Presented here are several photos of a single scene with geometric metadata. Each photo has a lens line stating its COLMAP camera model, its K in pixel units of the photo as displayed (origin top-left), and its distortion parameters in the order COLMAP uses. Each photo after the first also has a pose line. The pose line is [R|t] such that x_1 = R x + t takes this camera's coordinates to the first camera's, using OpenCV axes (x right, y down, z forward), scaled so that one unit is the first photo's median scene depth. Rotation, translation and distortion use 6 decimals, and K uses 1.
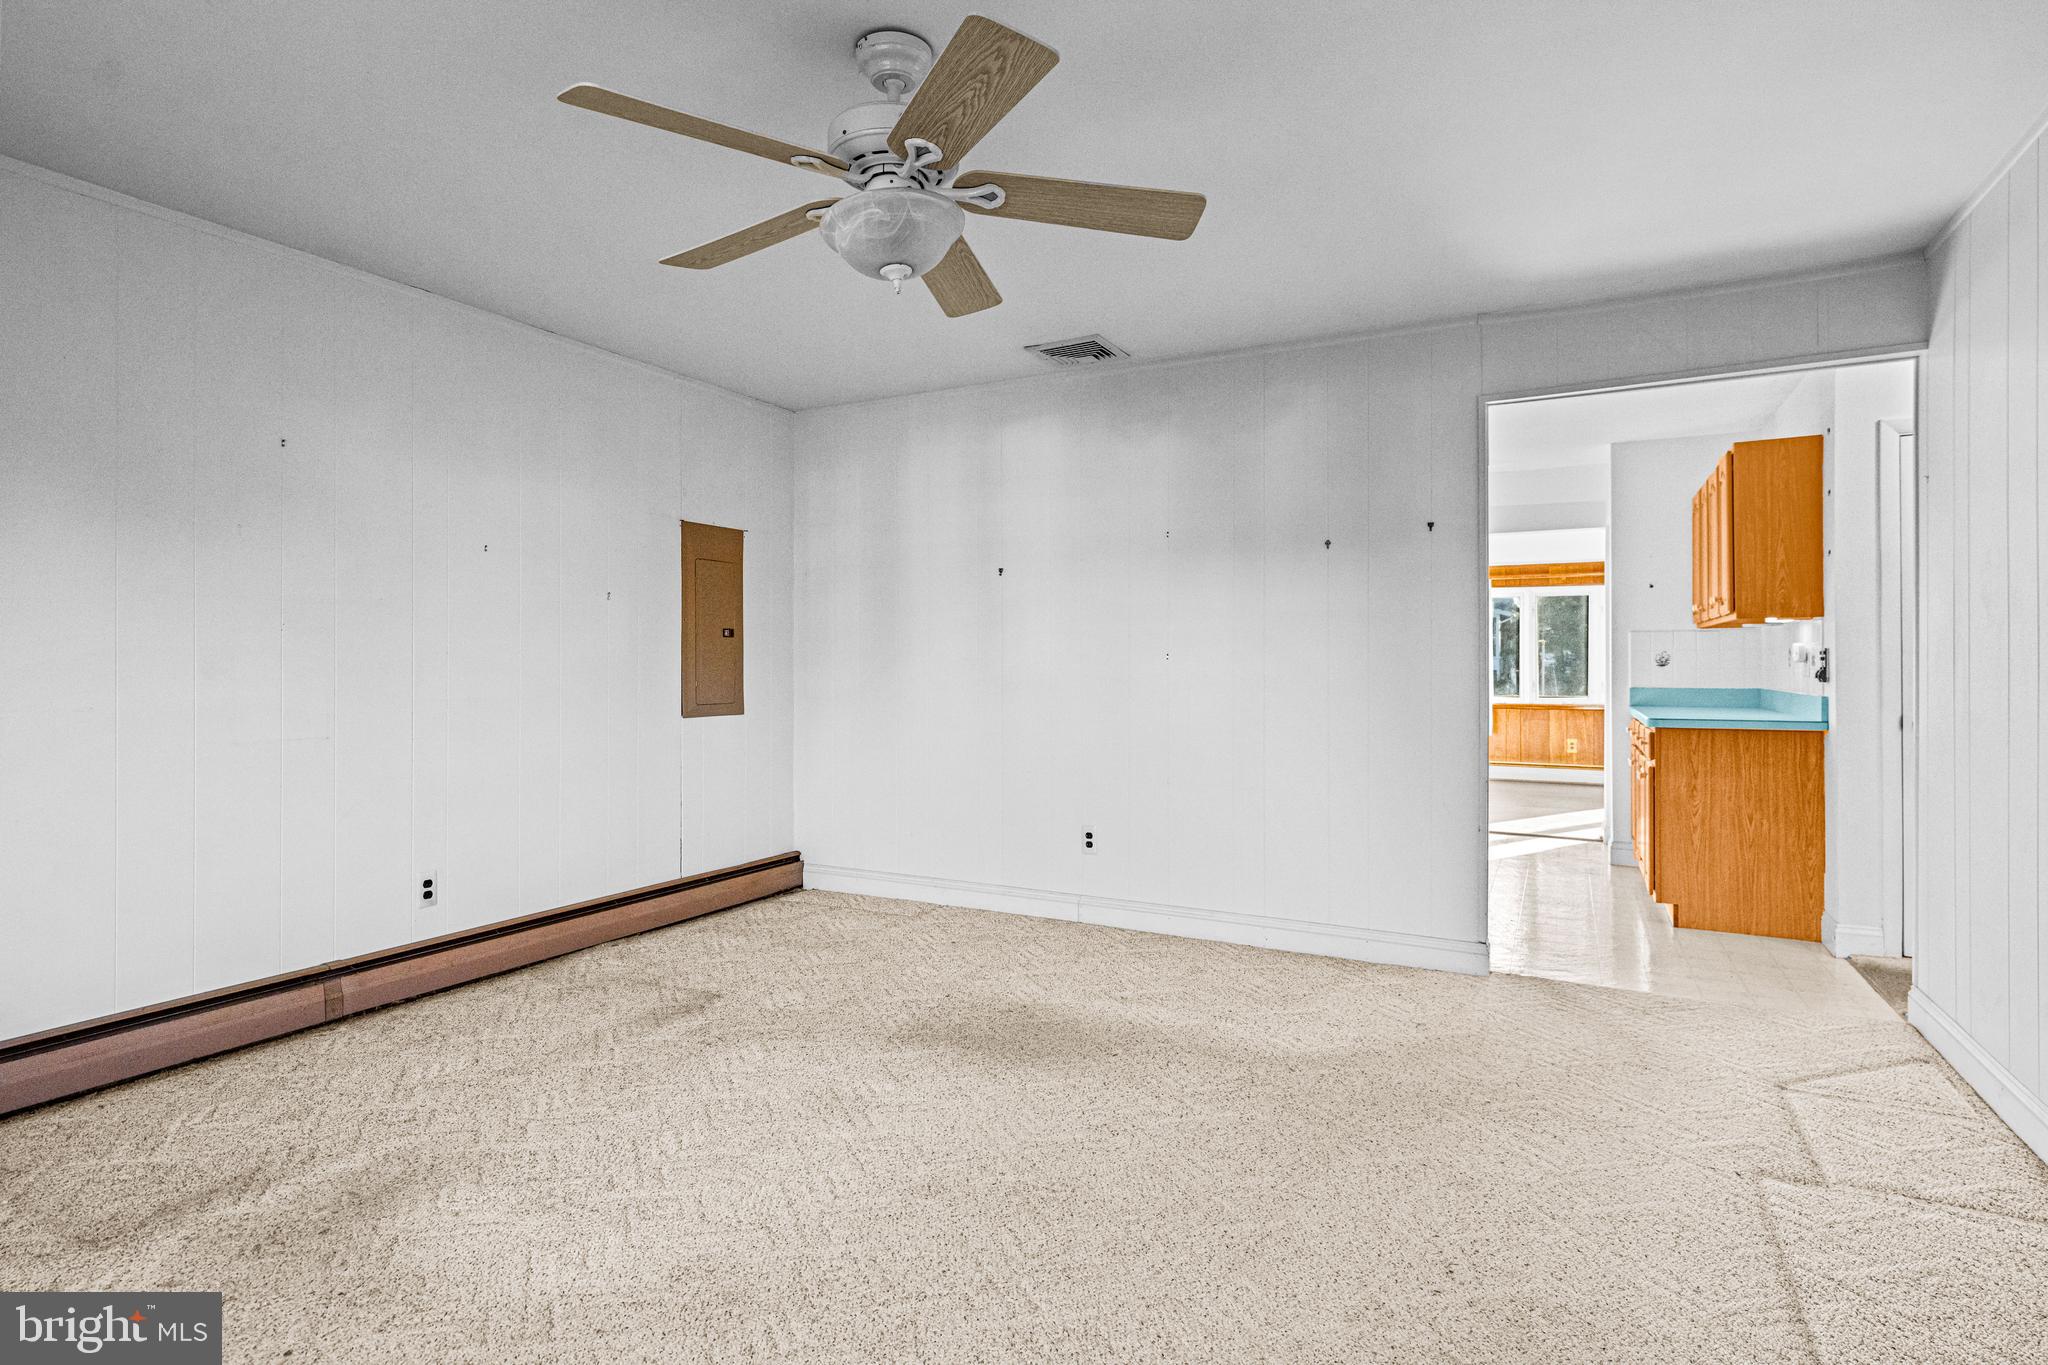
lens RADIAL K [[1027.6, 0, 1024.6], [0, 1027.6, 651.6], [0, 0, 1]] dist [0.004200, -0.000108]
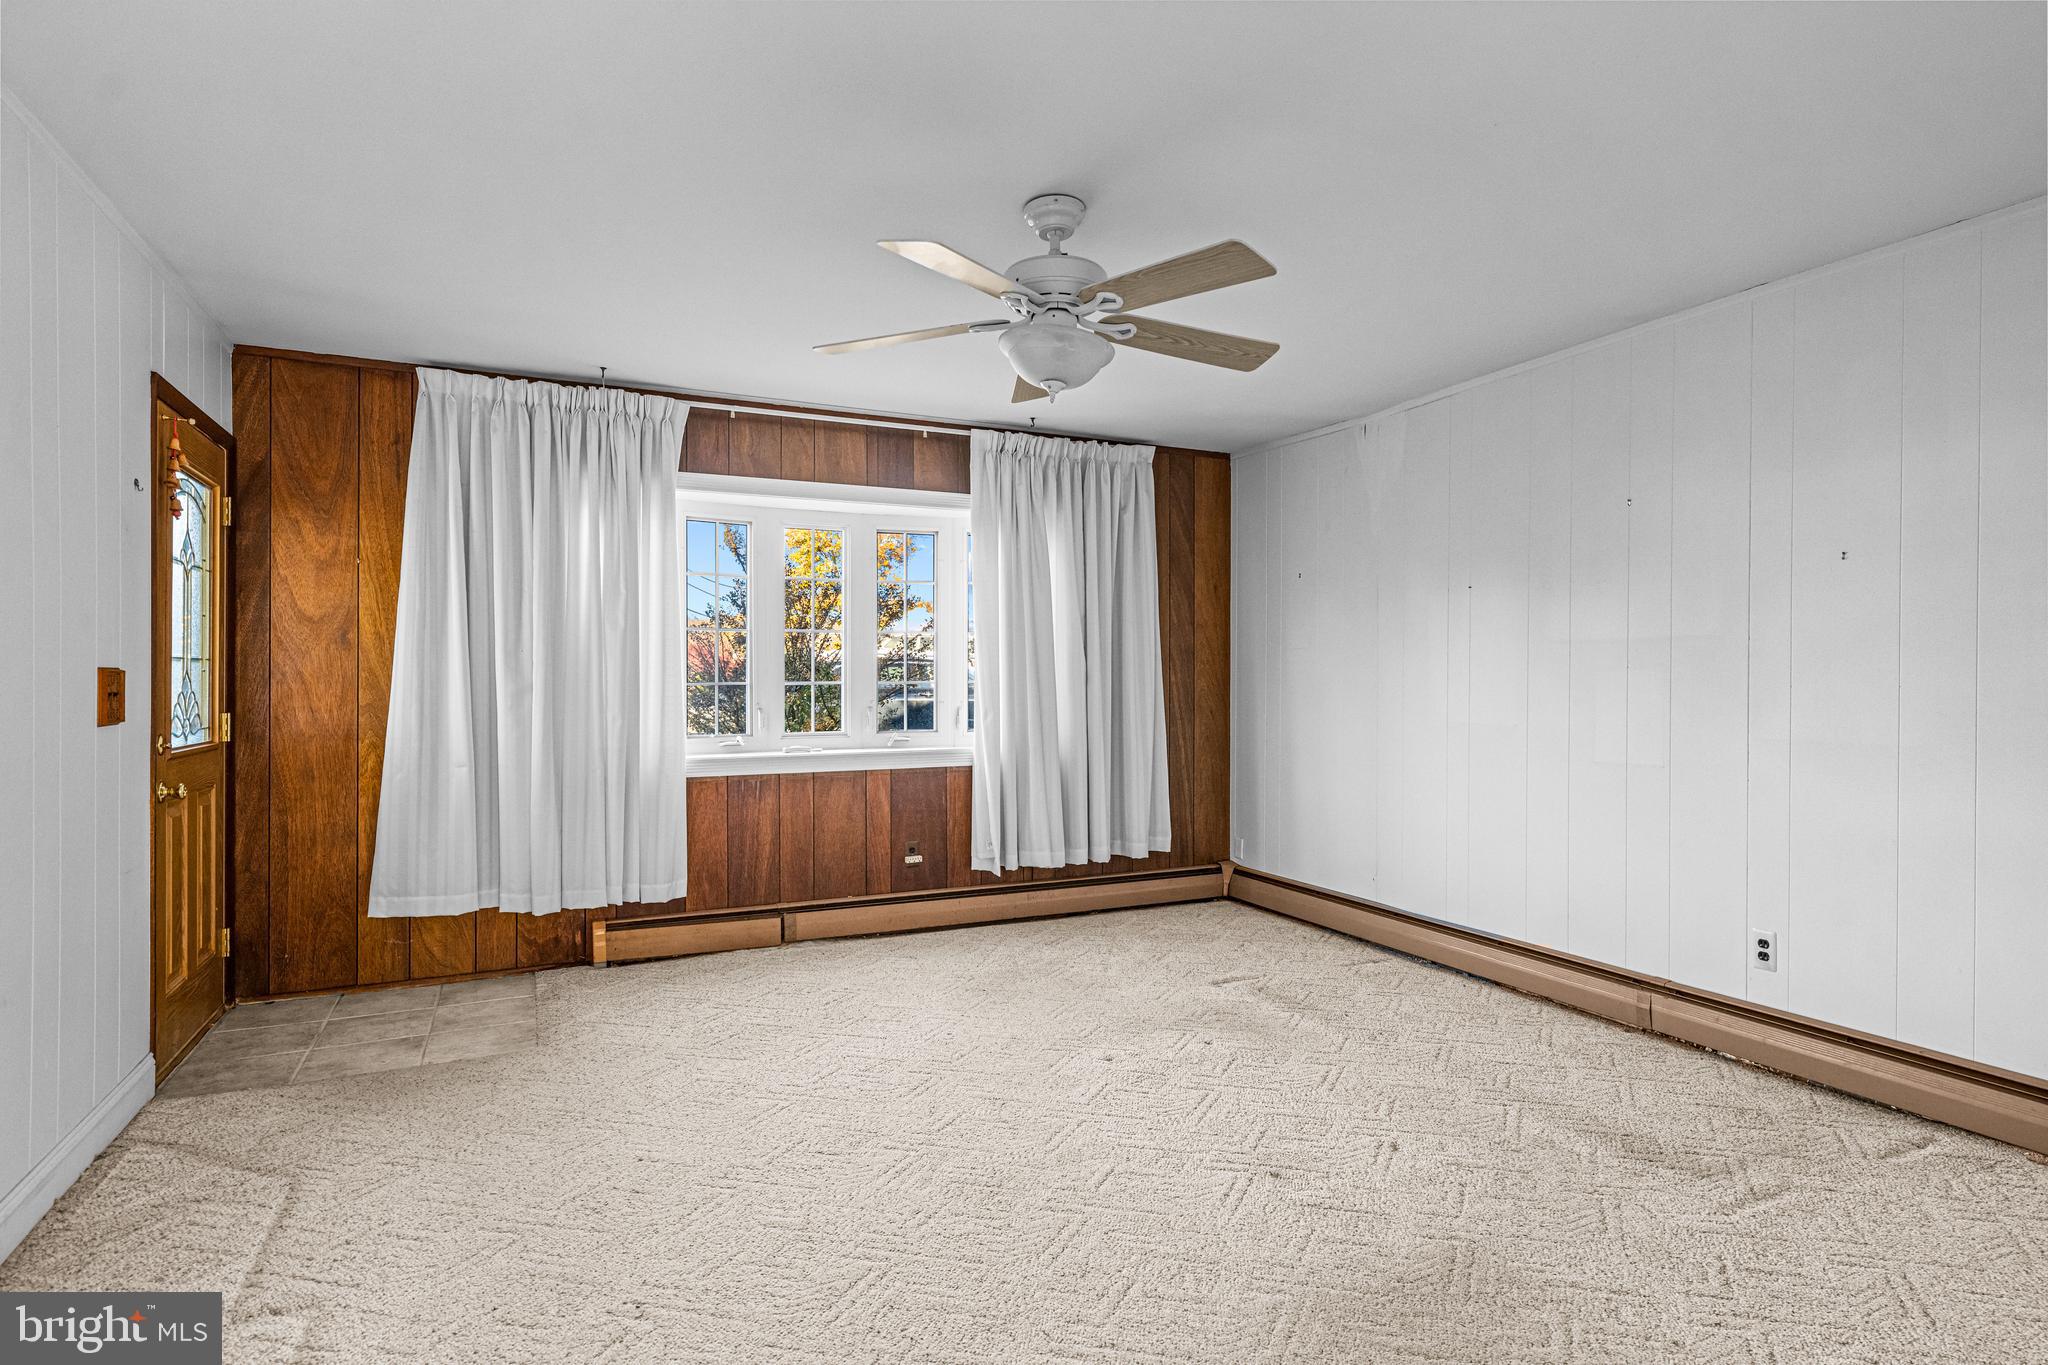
lens RADIAL K [[1107.6, 0, 1024.0], [0, 1107.6, 682.5], [0, 0, 1]] dist [0.003900, 0.000489]
pose [[-0.603563, 0.008264, -0.797272, 0.646346], [0.009522, 0.999950, 0.003156, -0.012575], [0.797258, -0.005687, -0.603612, 1.196712]]
